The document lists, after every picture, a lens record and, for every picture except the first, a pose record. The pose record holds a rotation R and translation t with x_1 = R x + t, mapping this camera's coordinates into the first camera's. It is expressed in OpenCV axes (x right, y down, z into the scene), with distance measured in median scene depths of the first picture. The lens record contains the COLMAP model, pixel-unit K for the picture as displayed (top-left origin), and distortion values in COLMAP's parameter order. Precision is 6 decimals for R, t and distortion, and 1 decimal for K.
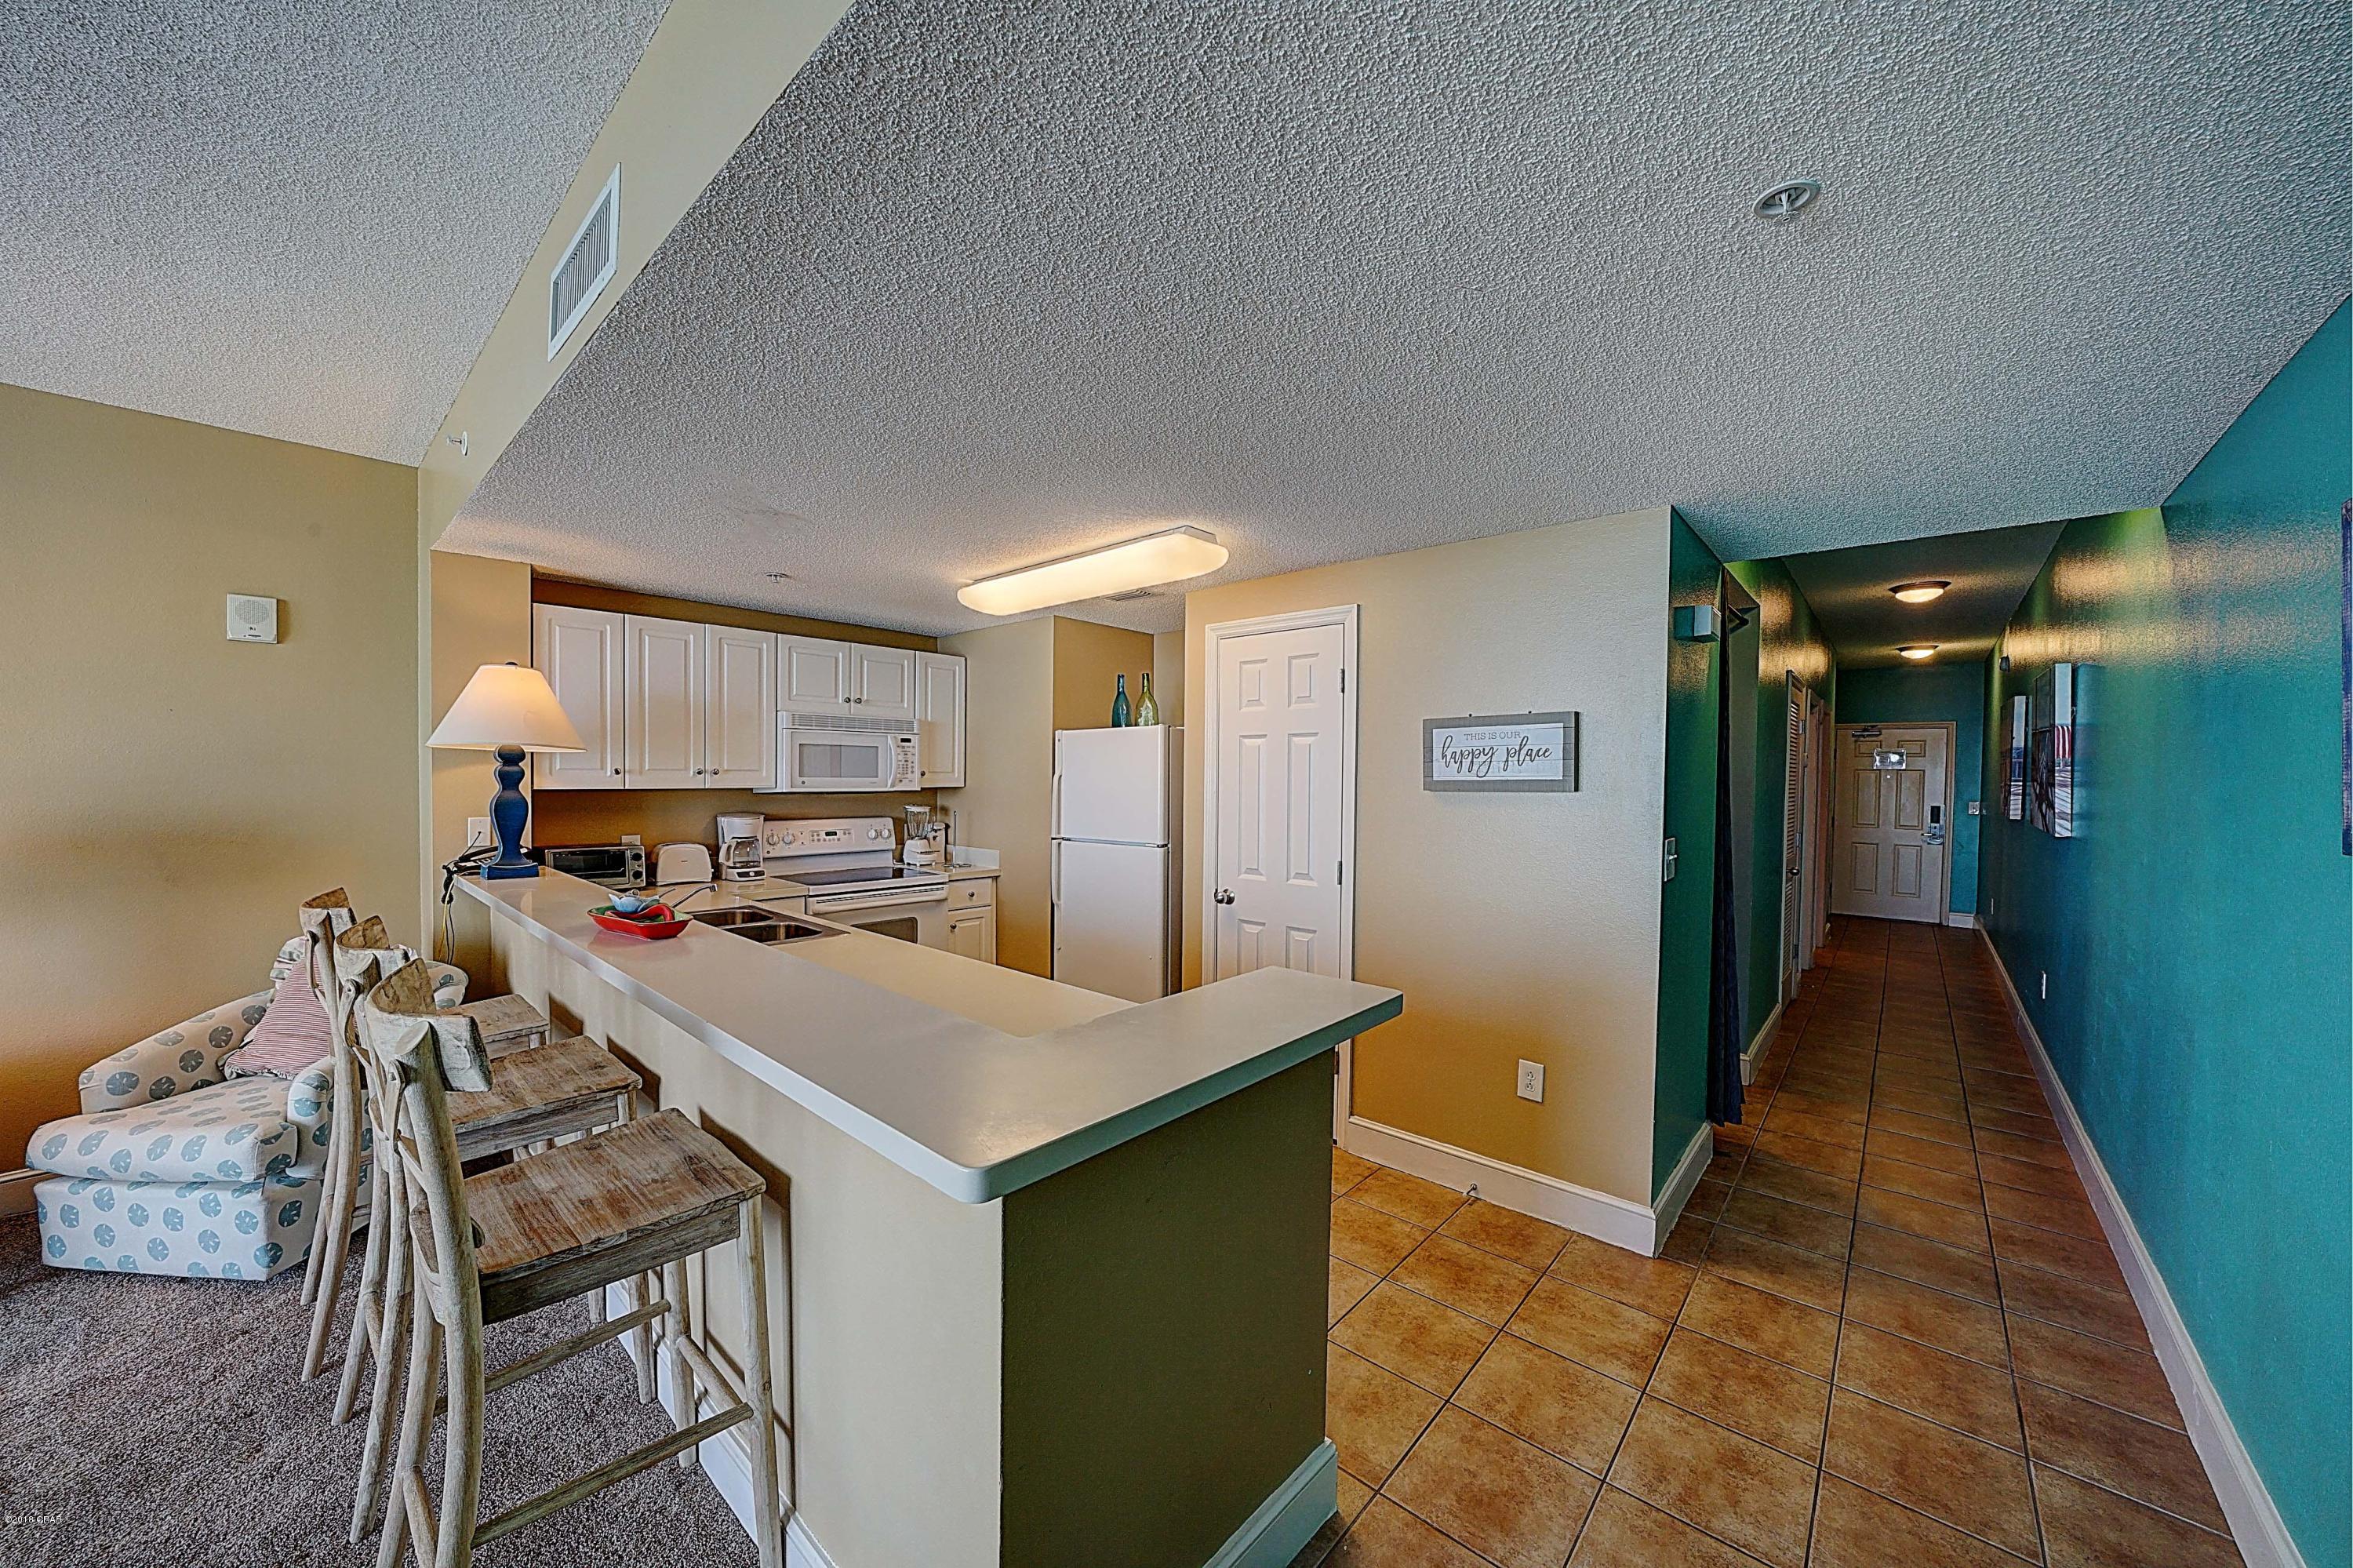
lens RADIAL K [[836.6, 0, 1164.7], [0, 836.6, 791.8], [0, 0, 1]] dist [-0.023483, 0.002695]
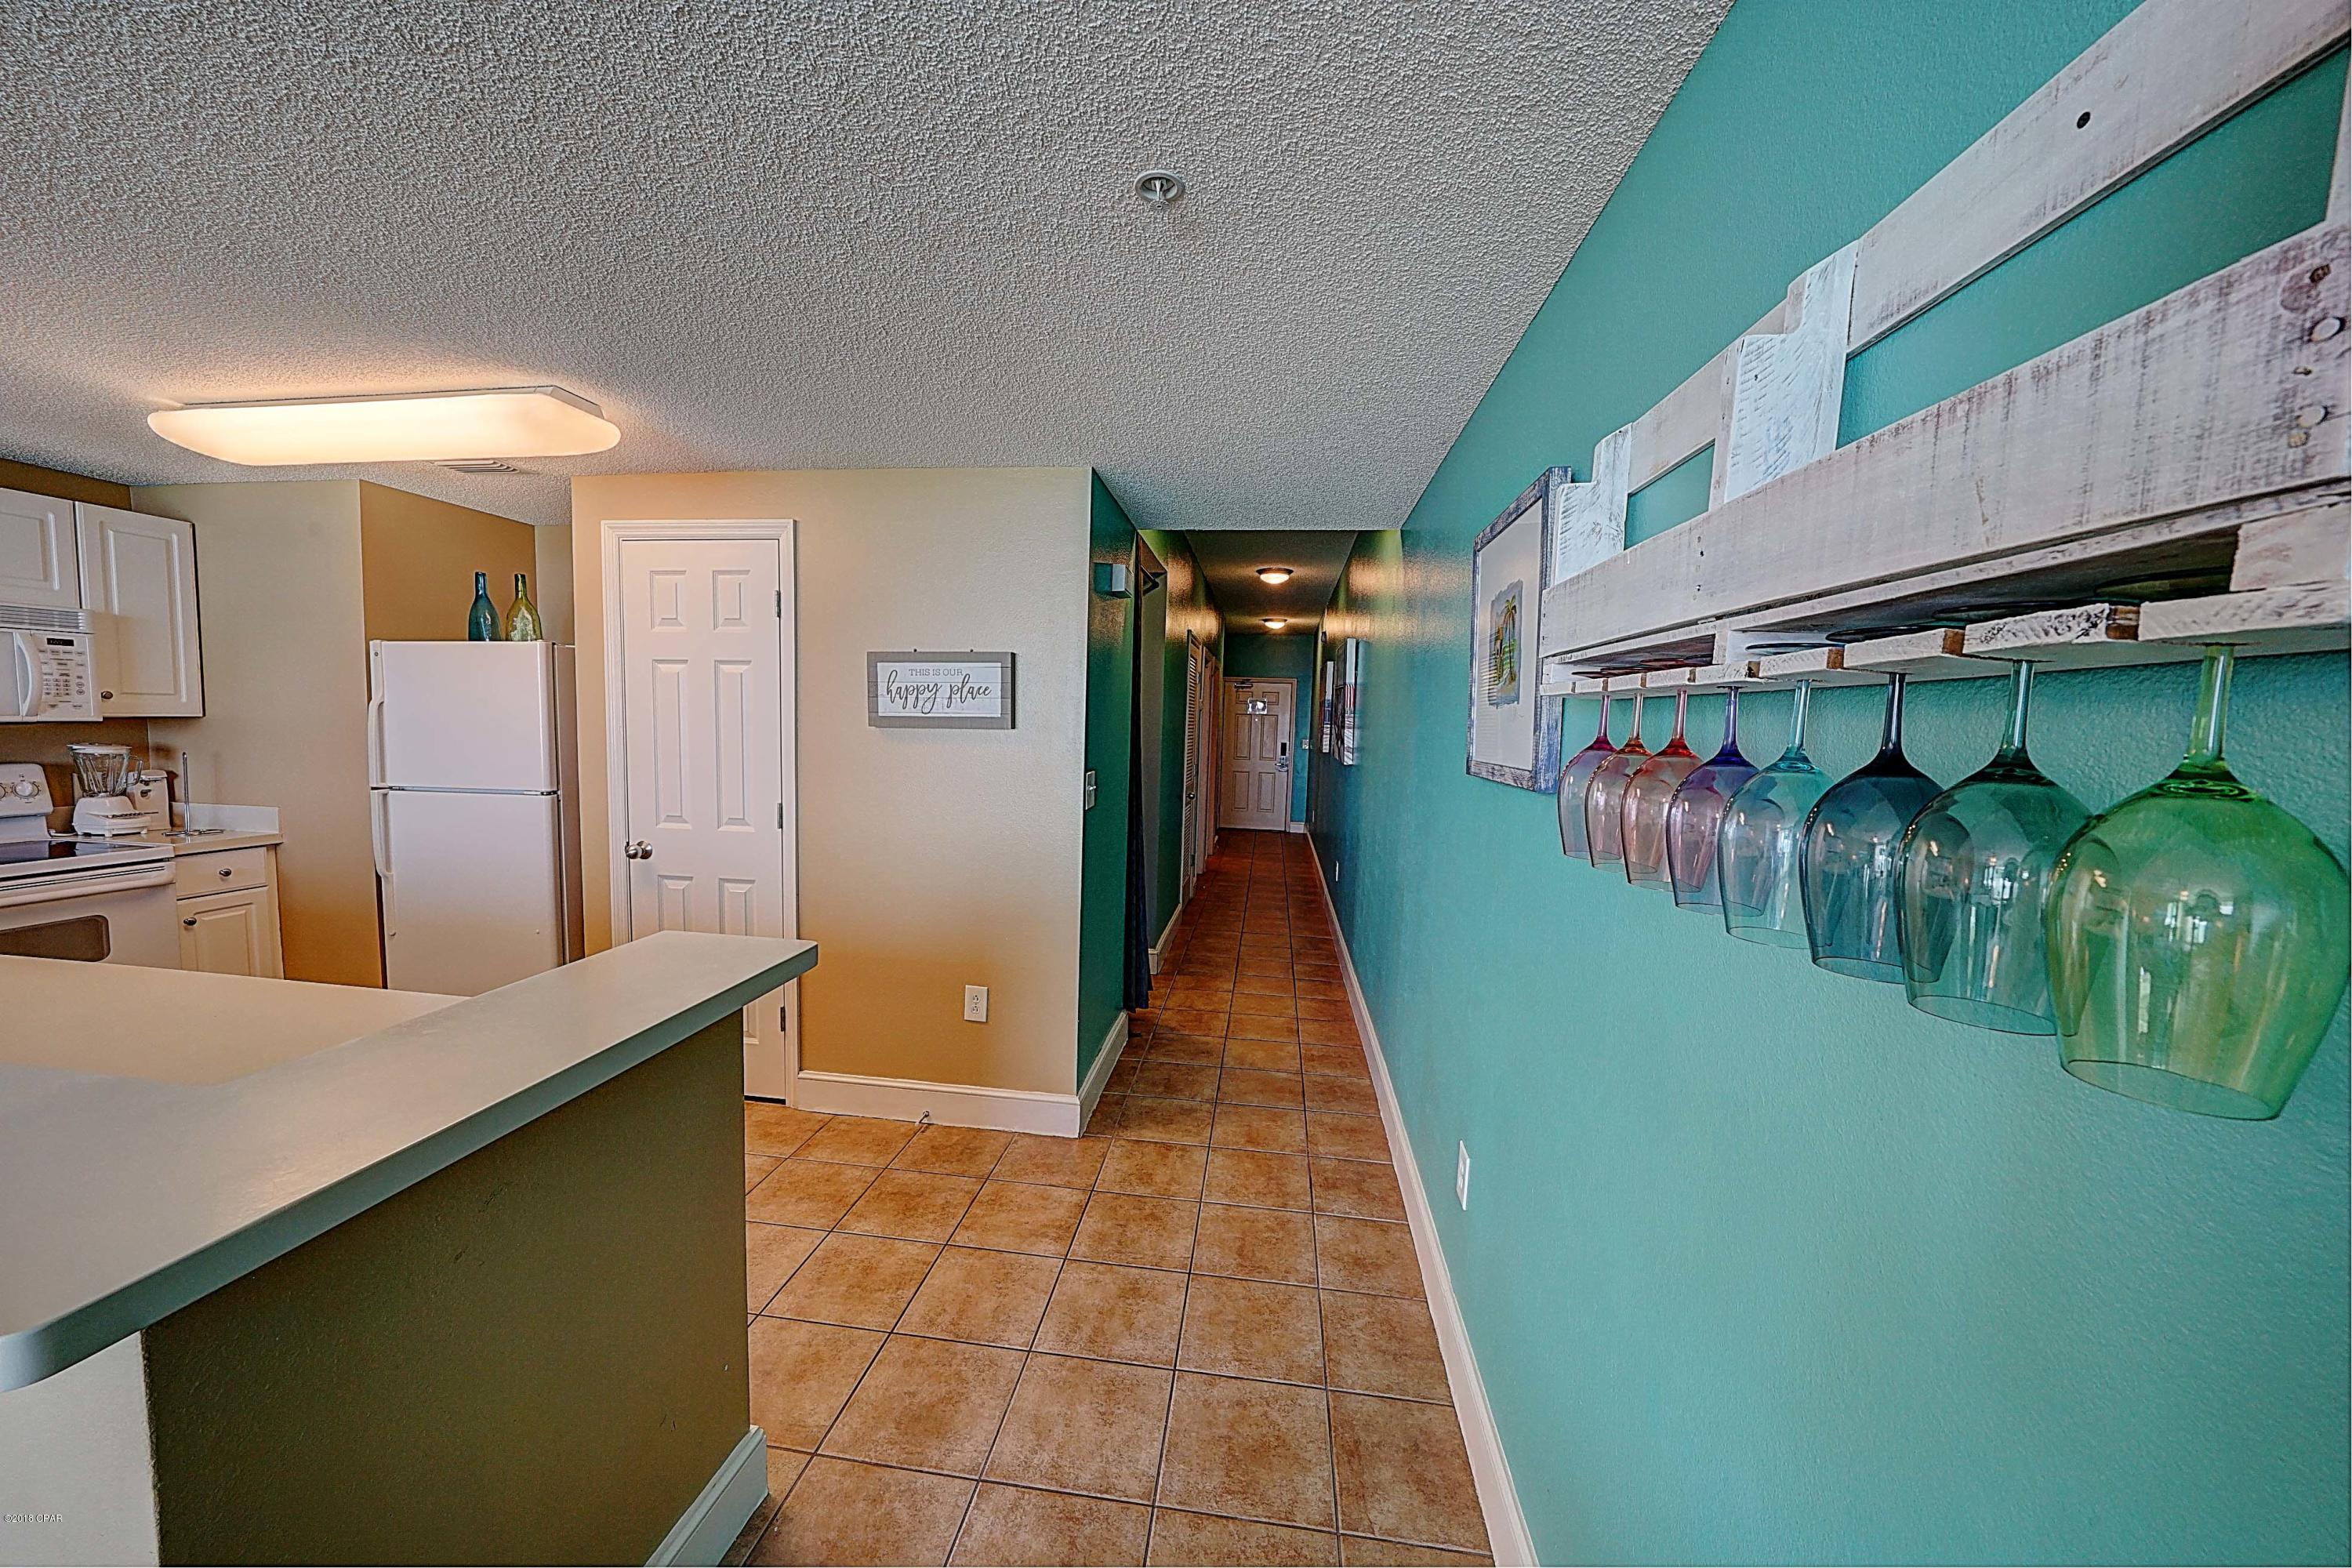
lens RADIAL K [[836.2, 0, 1164.2], [0, 836.2, 791.8], [0, 0, 1]] dist [-0.023483, 0.002695]
pose [[0.821329, -0.034437, 0.569415, 0.037817], [-0.008521, 0.997324, 0.072608, 0.000825], [-0.570391, -0.064487, 0.818838, 0.013290]]
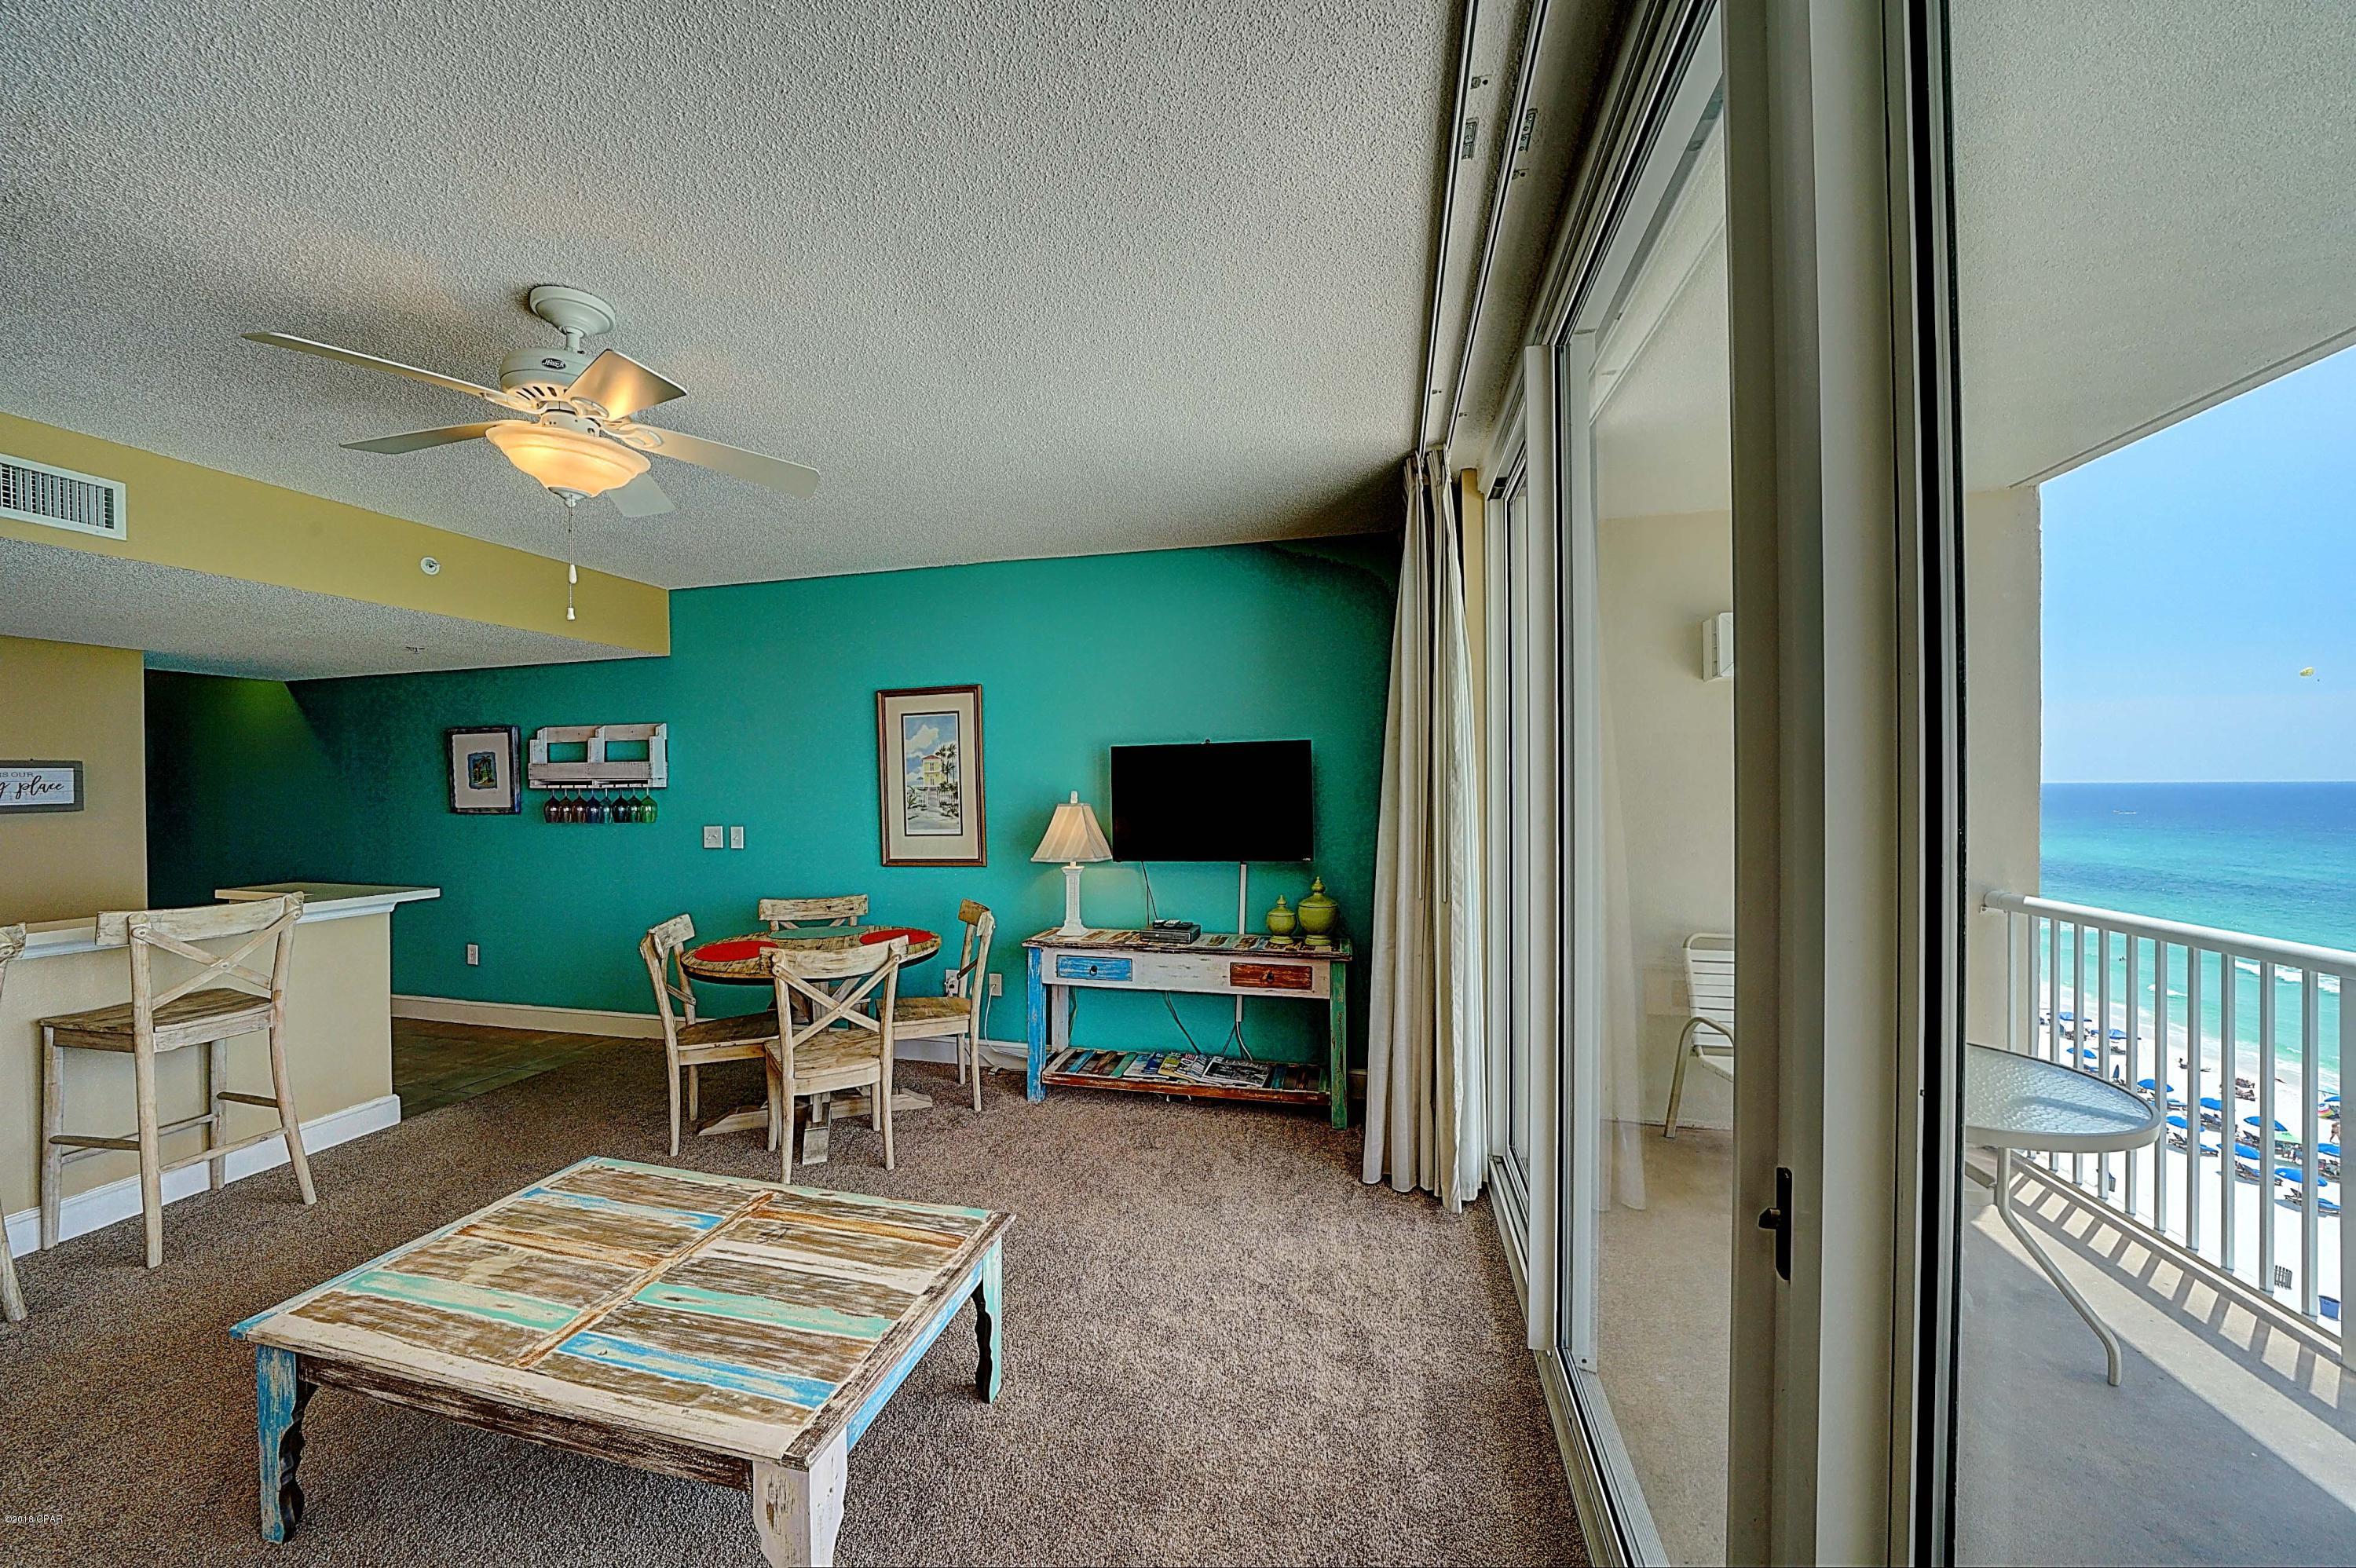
lens RADIAL K [[837.5, 0, 1166.2], [0, 837.5, 791.8], [0, 0, 1]] dist [-0.023483, 0.002695]
pose [[-0.474607, -0.010862, 0.880131, -1.581204], [0.025380, 0.999339, 0.026020, -0.020330], [-0.879832, 0.034687, -0.474017, -0.091393]]
